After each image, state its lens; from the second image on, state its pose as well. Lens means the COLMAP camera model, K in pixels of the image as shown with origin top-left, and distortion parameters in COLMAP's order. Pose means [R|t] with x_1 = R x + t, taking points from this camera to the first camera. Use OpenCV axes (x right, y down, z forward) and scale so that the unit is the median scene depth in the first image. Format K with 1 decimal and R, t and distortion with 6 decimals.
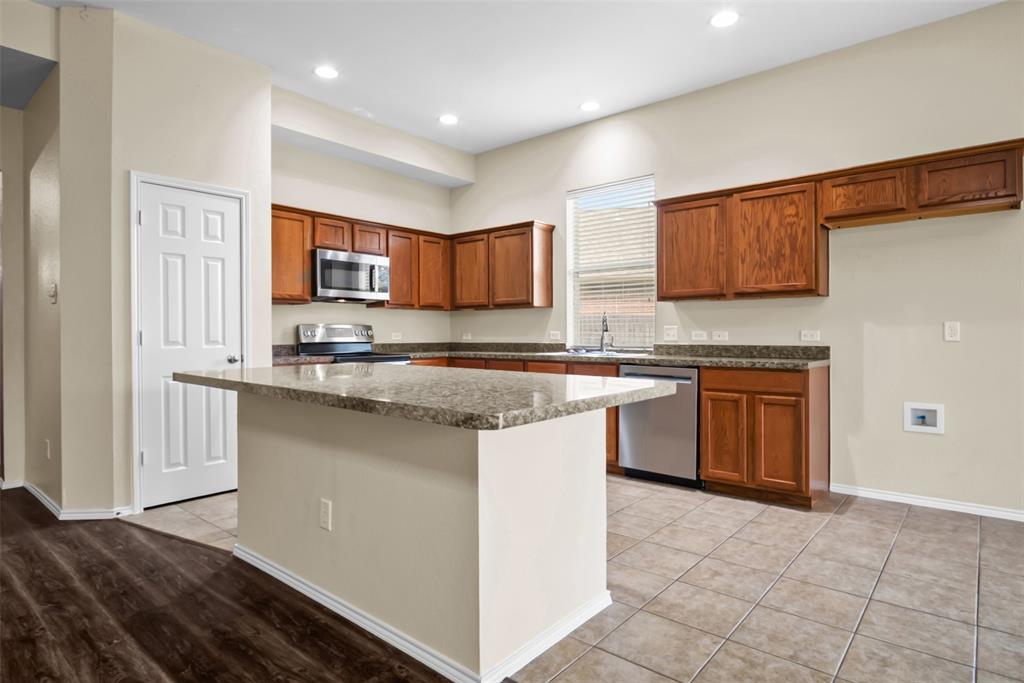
lens RADIAL K [[561.6, 0, 508.8], [0, 561.6, 331.4], [0, 0, 1]] dist [-0.004599, -0.002355]
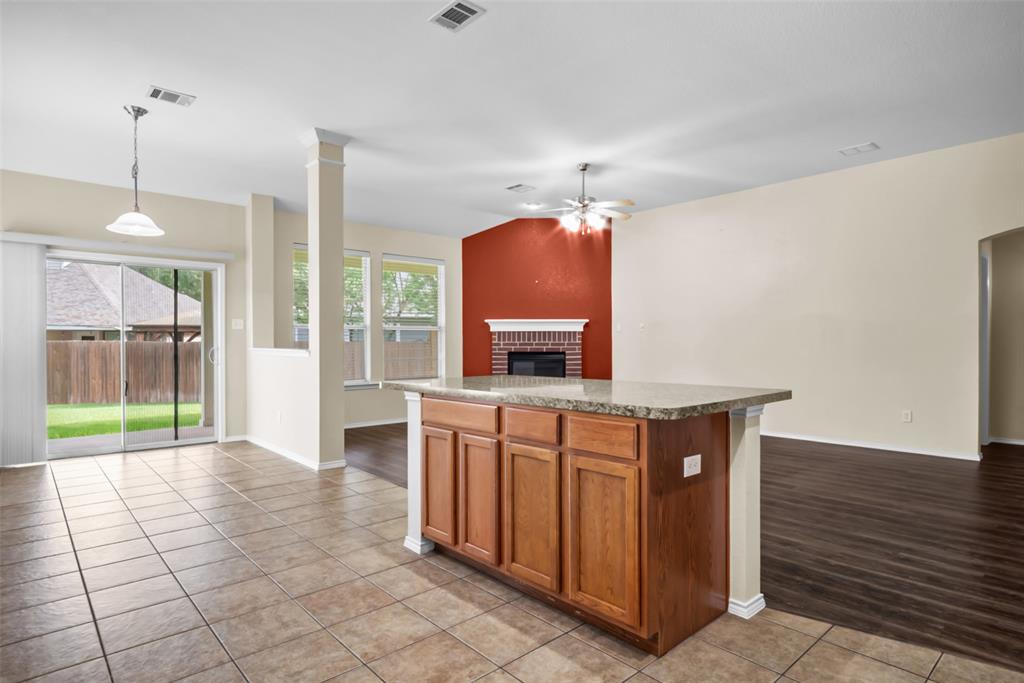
lens RADIAL K [[555.1, 0, 512.0], [0, 555.1, 341.5], [0, 0, 1]] dist [-0.007910, -0.002007]
pose [[-0.991529, 0.005392, 0.129772, -0.153425], [0.004749, 0.999975, -0.005261, -0.007882], [-0.129798, -0.004600, -0.991530, 1.362590]]
